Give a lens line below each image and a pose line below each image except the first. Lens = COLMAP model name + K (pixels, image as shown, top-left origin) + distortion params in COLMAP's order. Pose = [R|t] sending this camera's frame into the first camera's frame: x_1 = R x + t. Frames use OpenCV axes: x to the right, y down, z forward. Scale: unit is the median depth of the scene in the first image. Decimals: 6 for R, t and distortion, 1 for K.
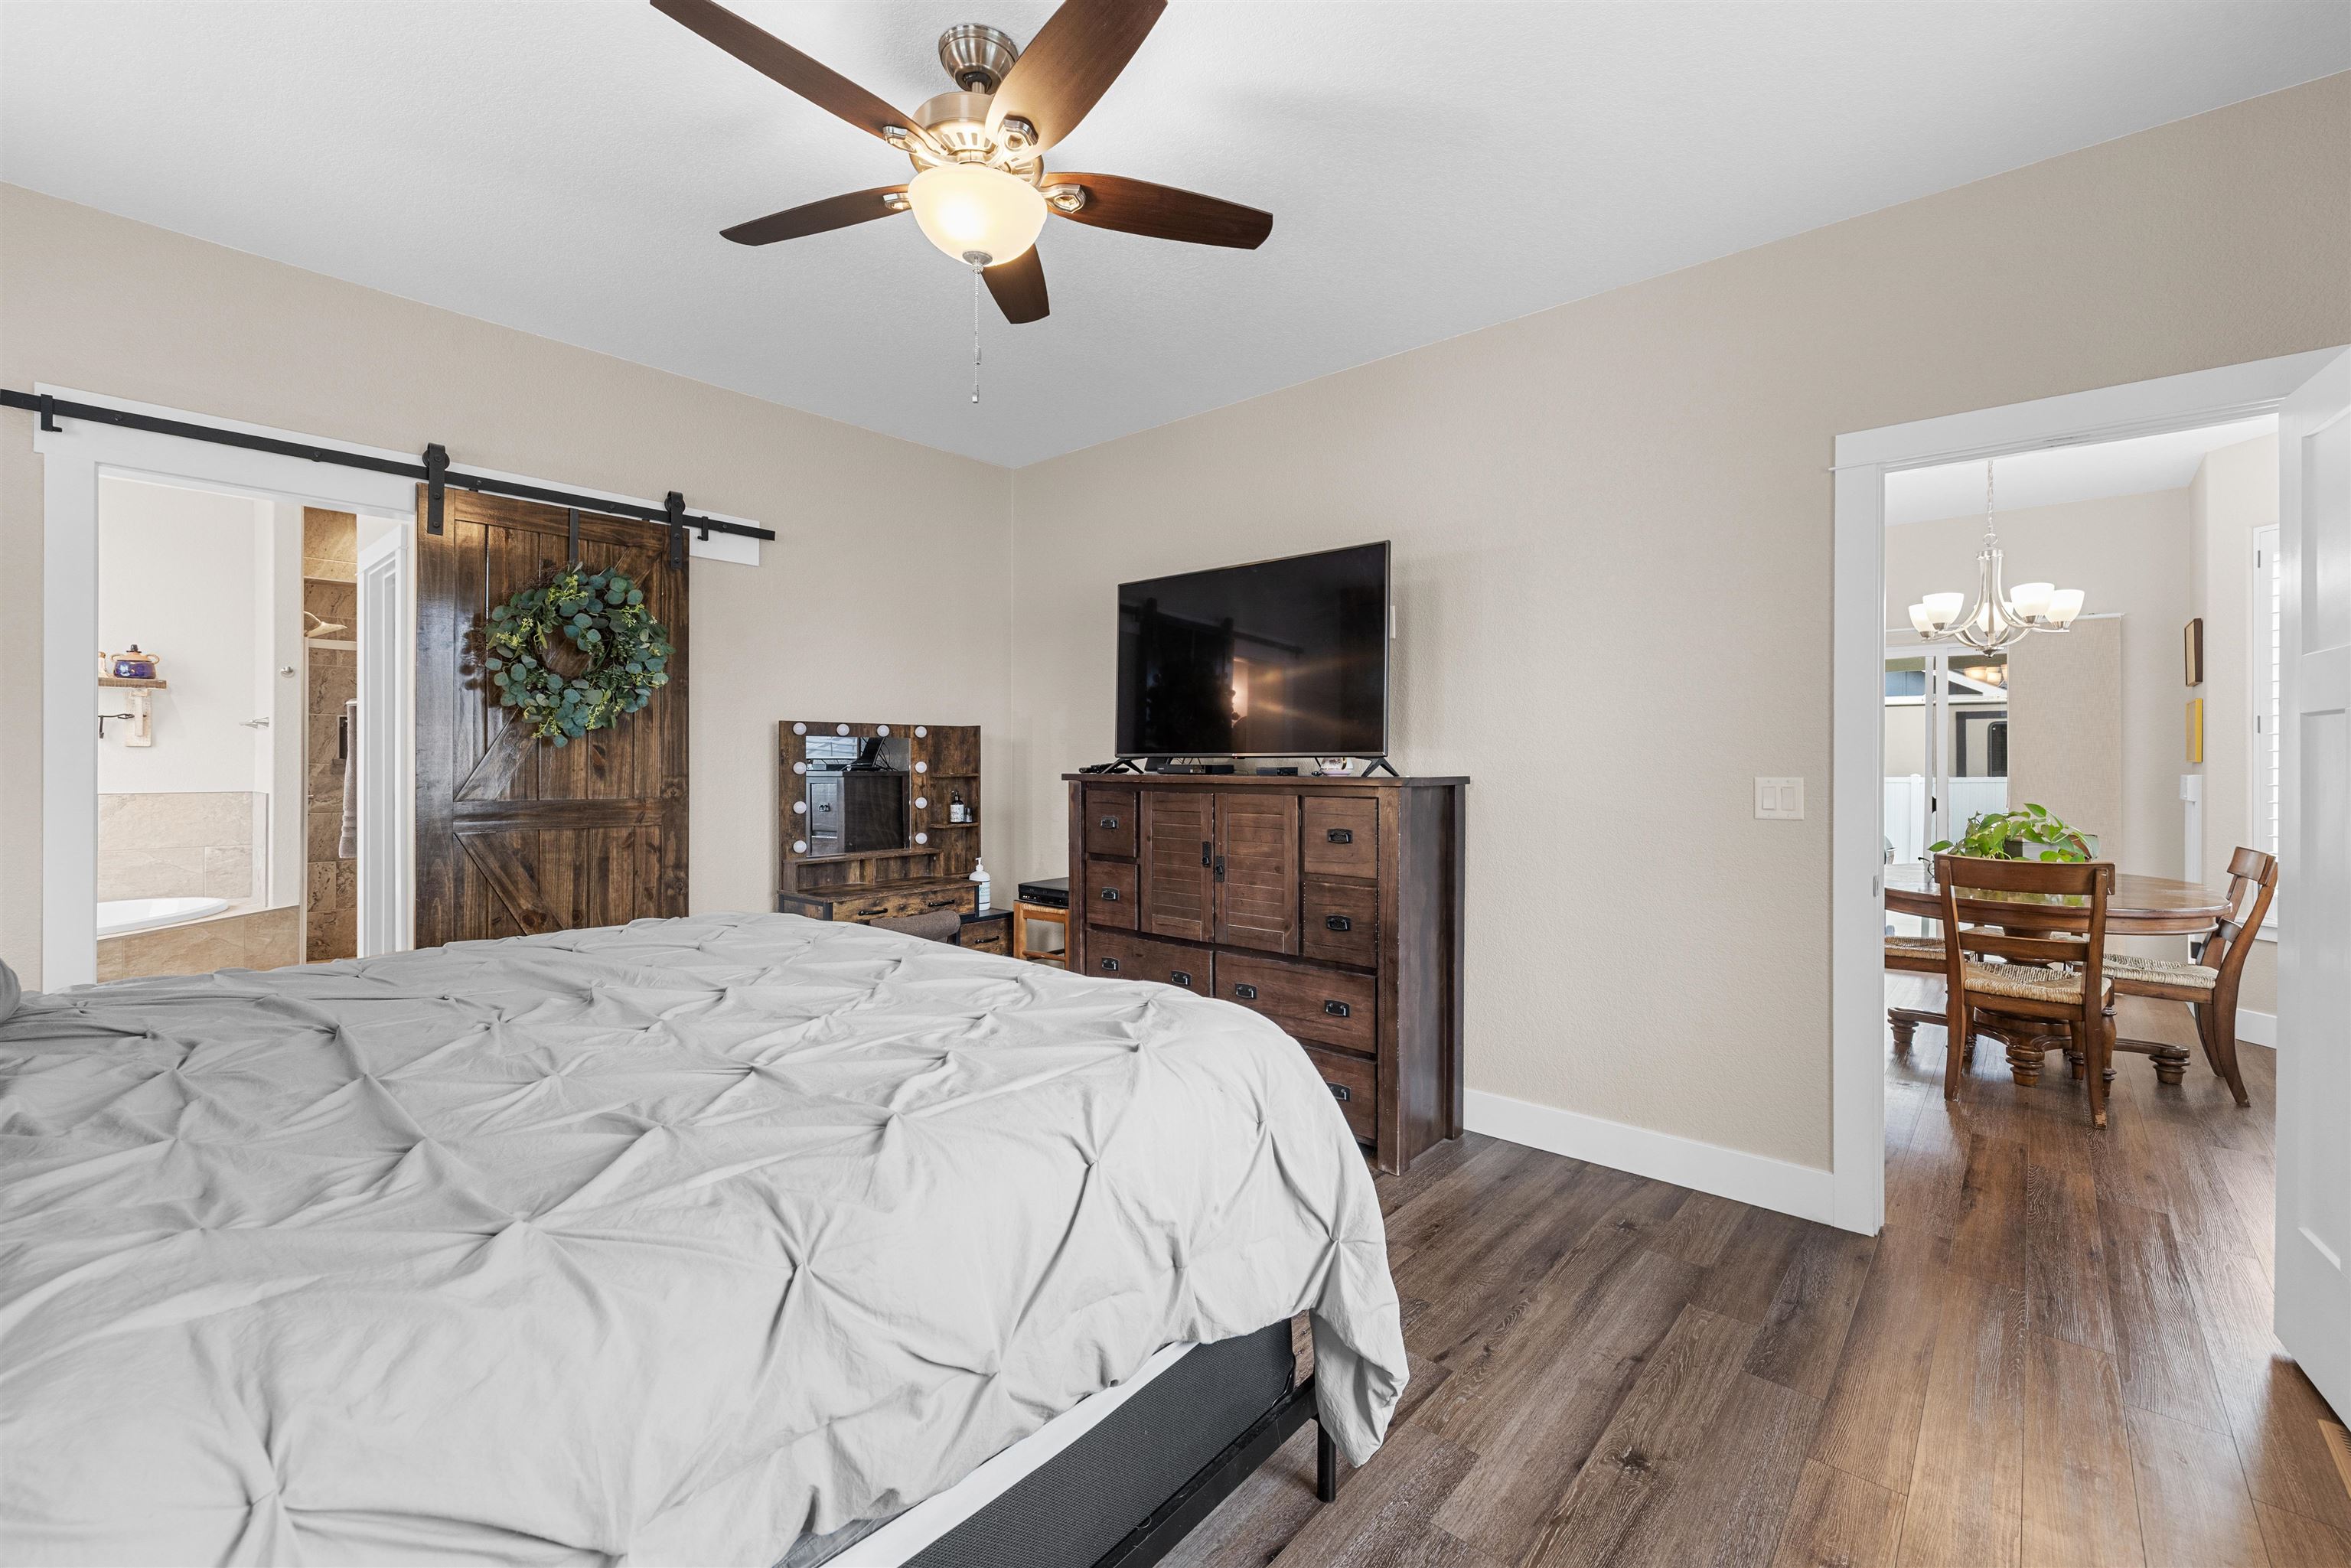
lens RADIAL K [[990.1, 0, 1175.9], [0, 990.1, 764.1], [0, 0, 1]] dist [0.000494, 0.000003]
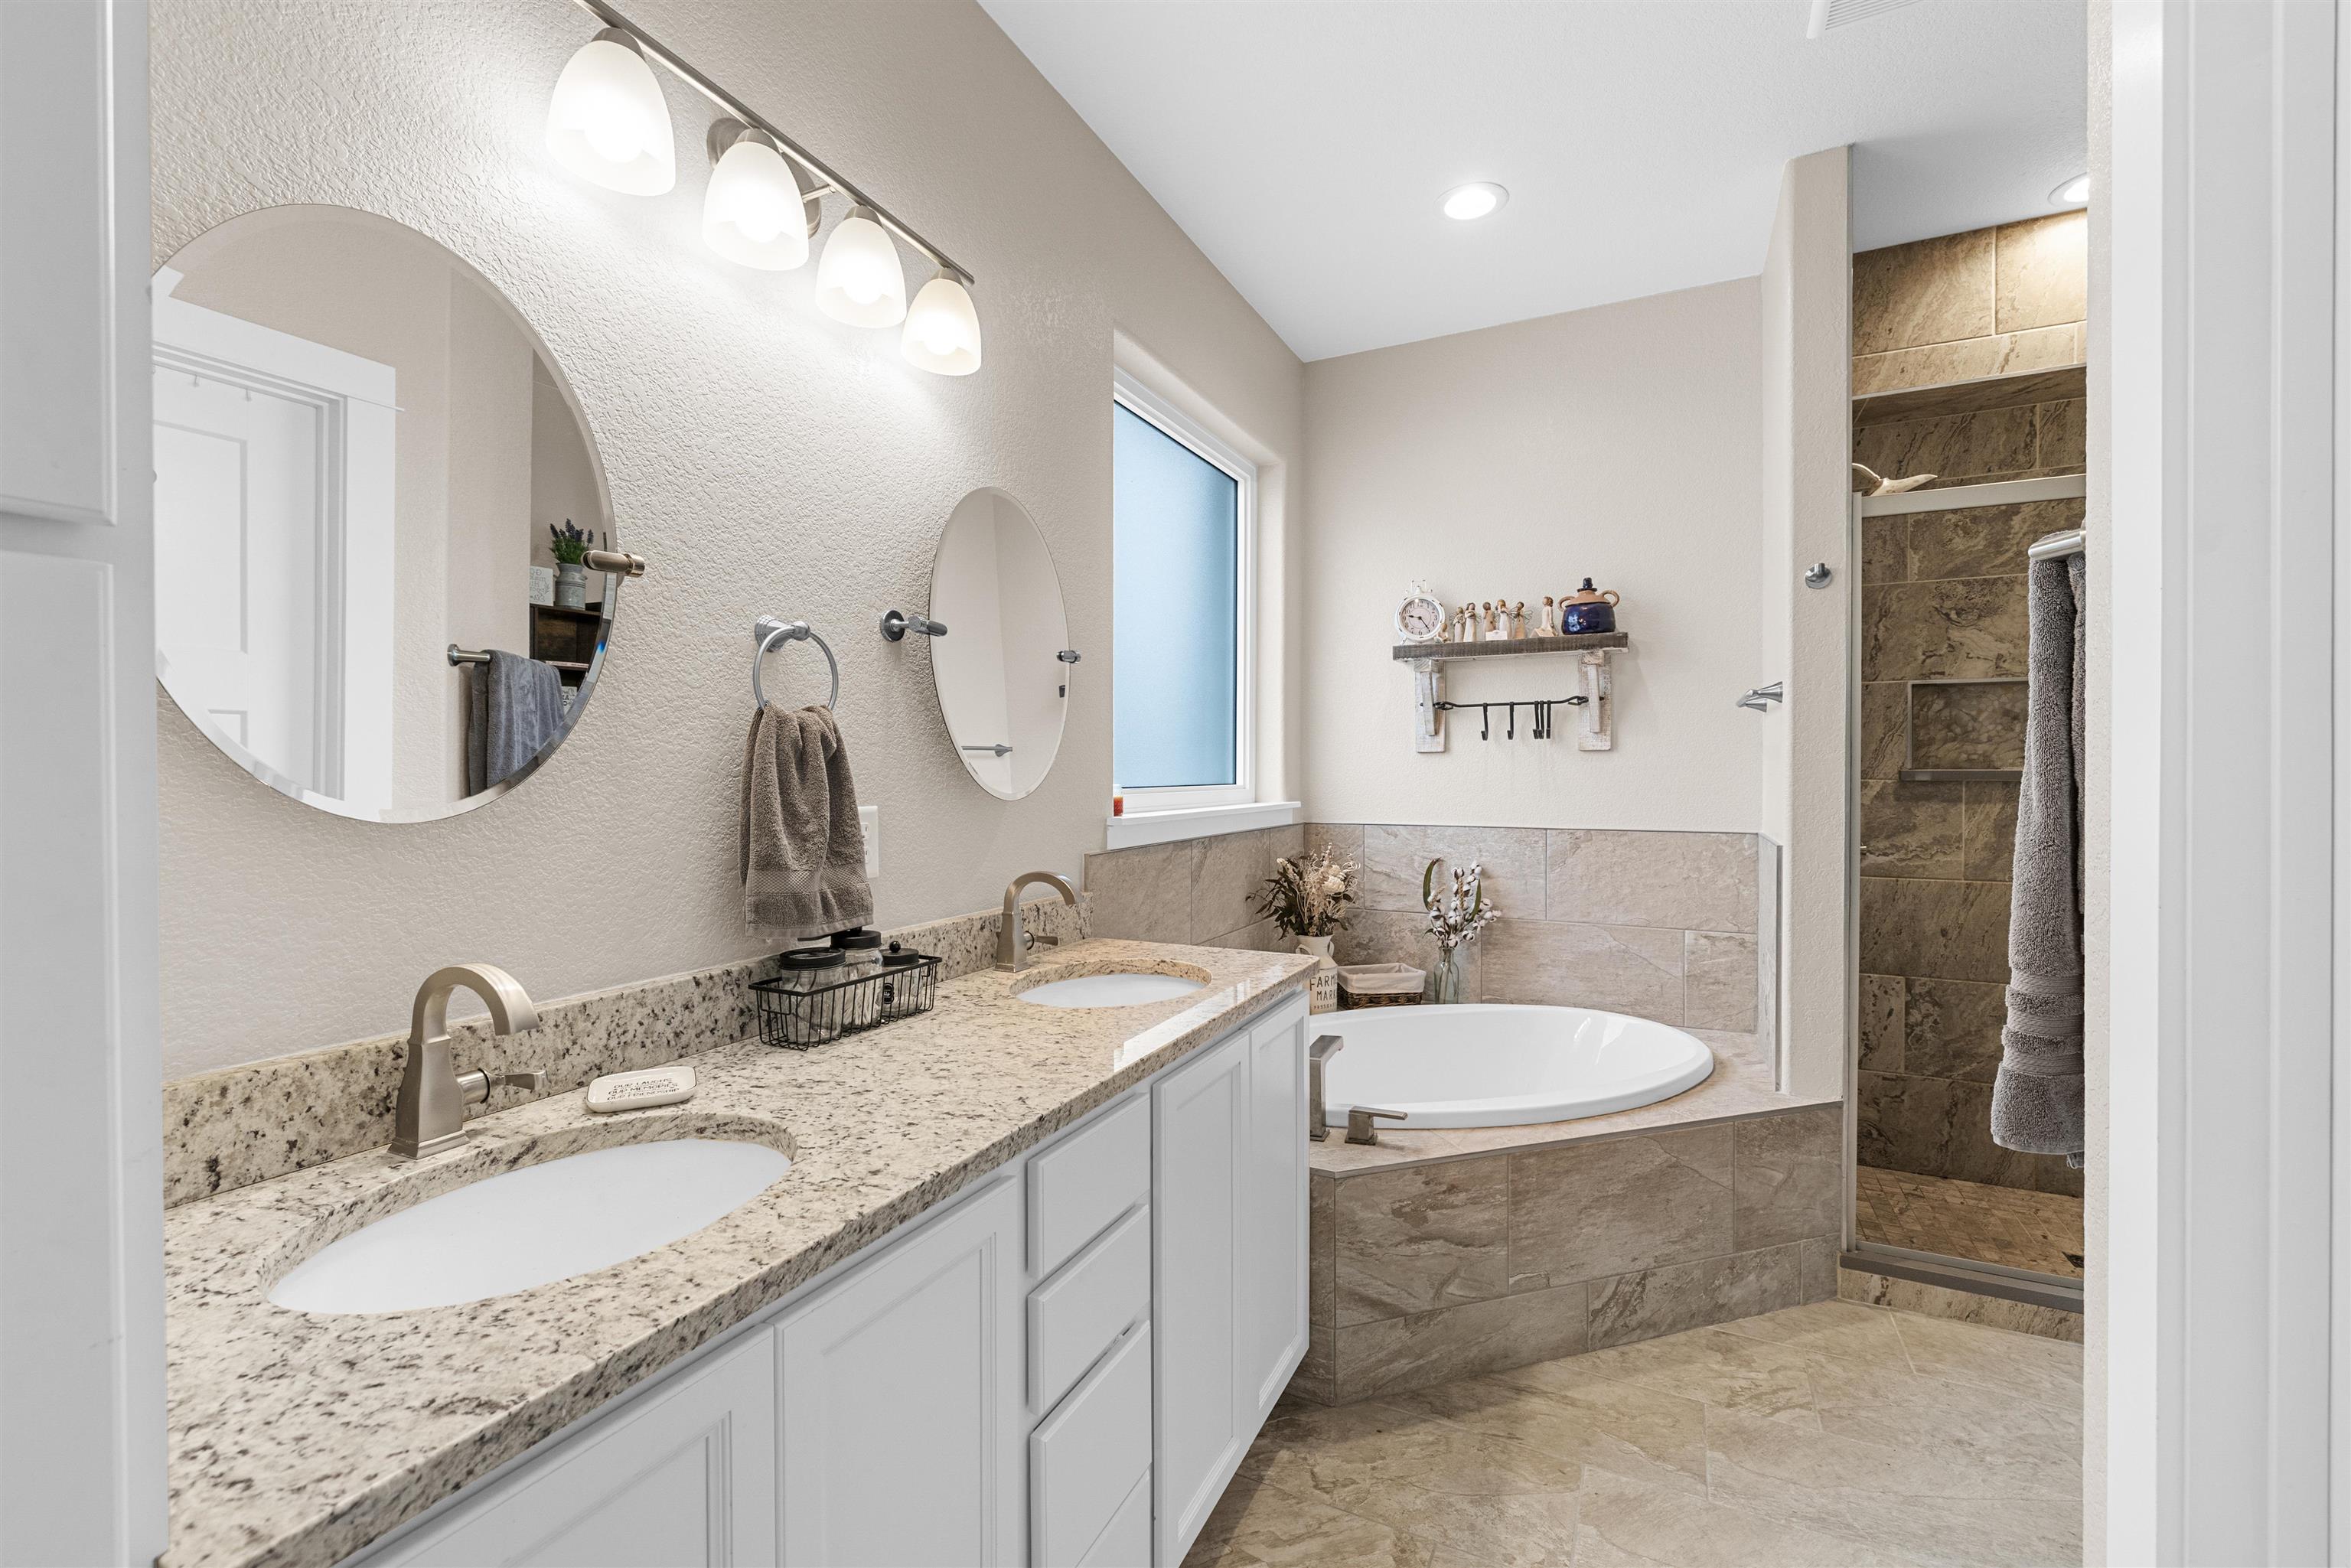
lens RADIAL K [[990.1, 0, 1167.7], [0, 990.1, 780.6], [0, 0, 1]] dist [0.000494, 0.000003]
pose [[0.256678, 0.005129, -0.966483, -0.543479], [0.001743, 0.999982, 0.005769, -0.003724], [0.966495, -0.003165, 0.256665, 0.604657]]
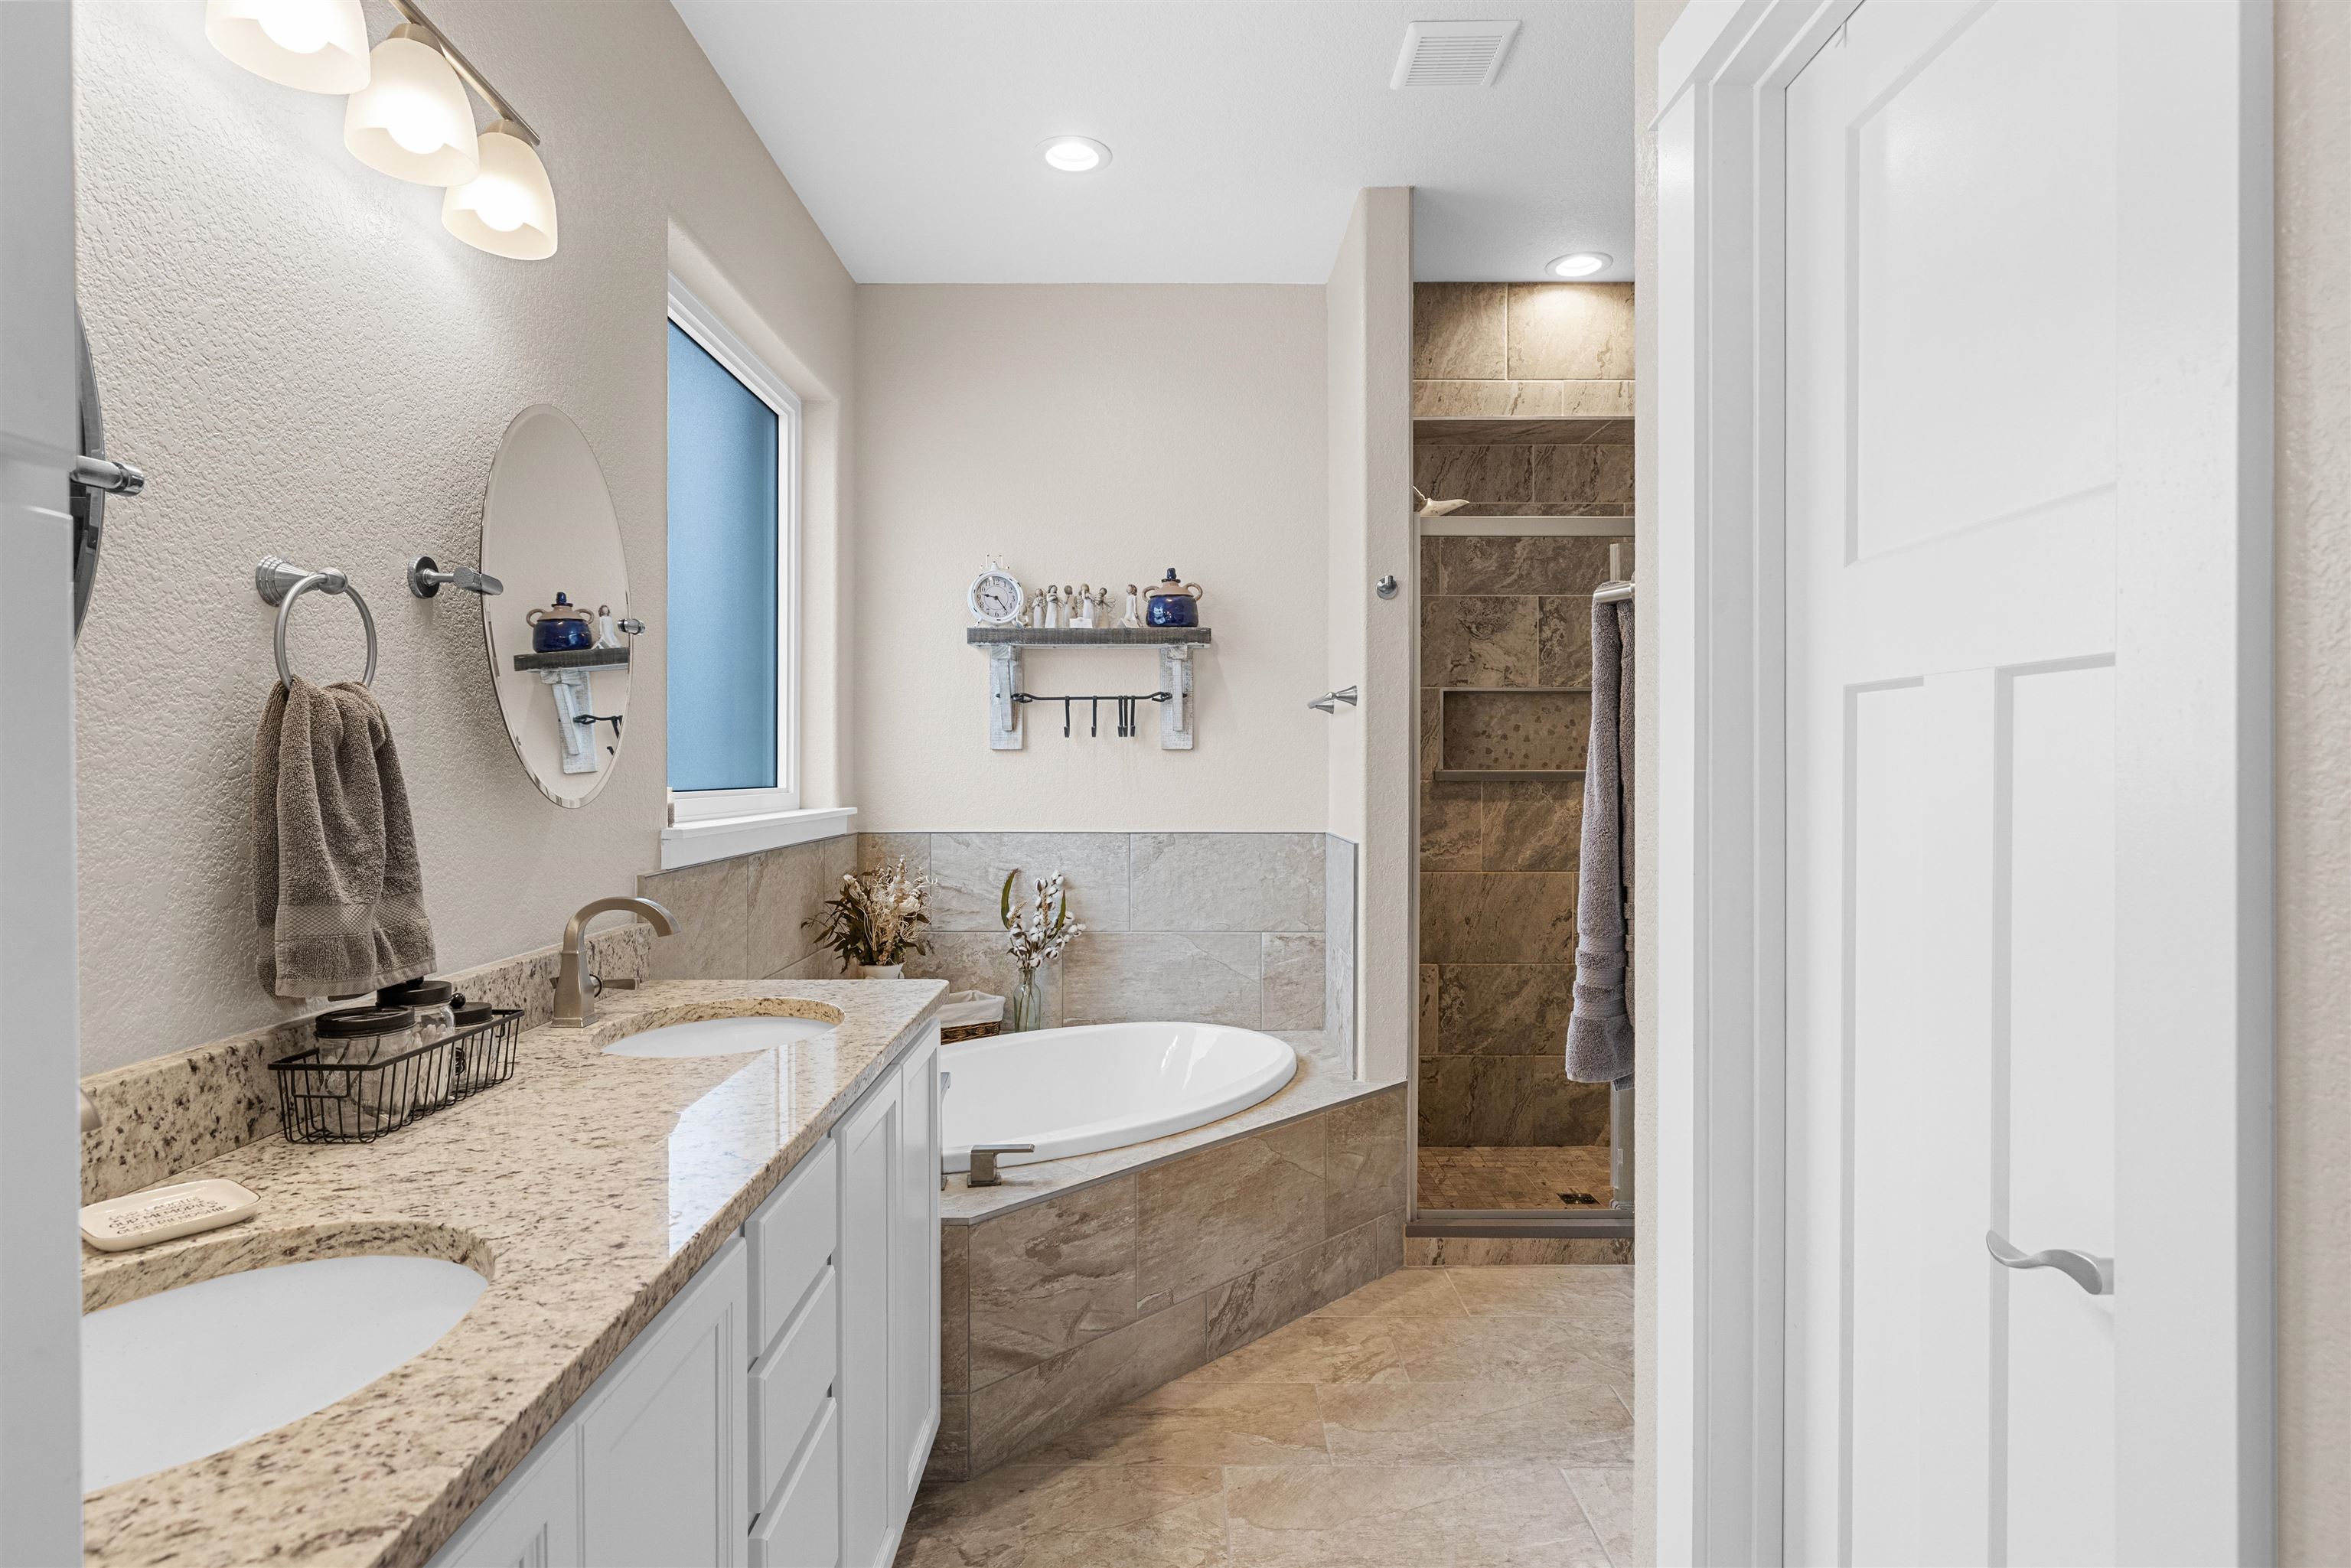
lens RADIAL K [[1216.9, 0, 1169.1], [0, 1216.9, 780.3], [0, 0, 1]] dist [-0.001567, -0.000592]
pose [[0.663972, 0.002548, -0.747753, -0.535092], [0.001765, 0.999986, 0.004975, -0.003910], [0.747755, -0.004624, 0.663958, 0.539274]]
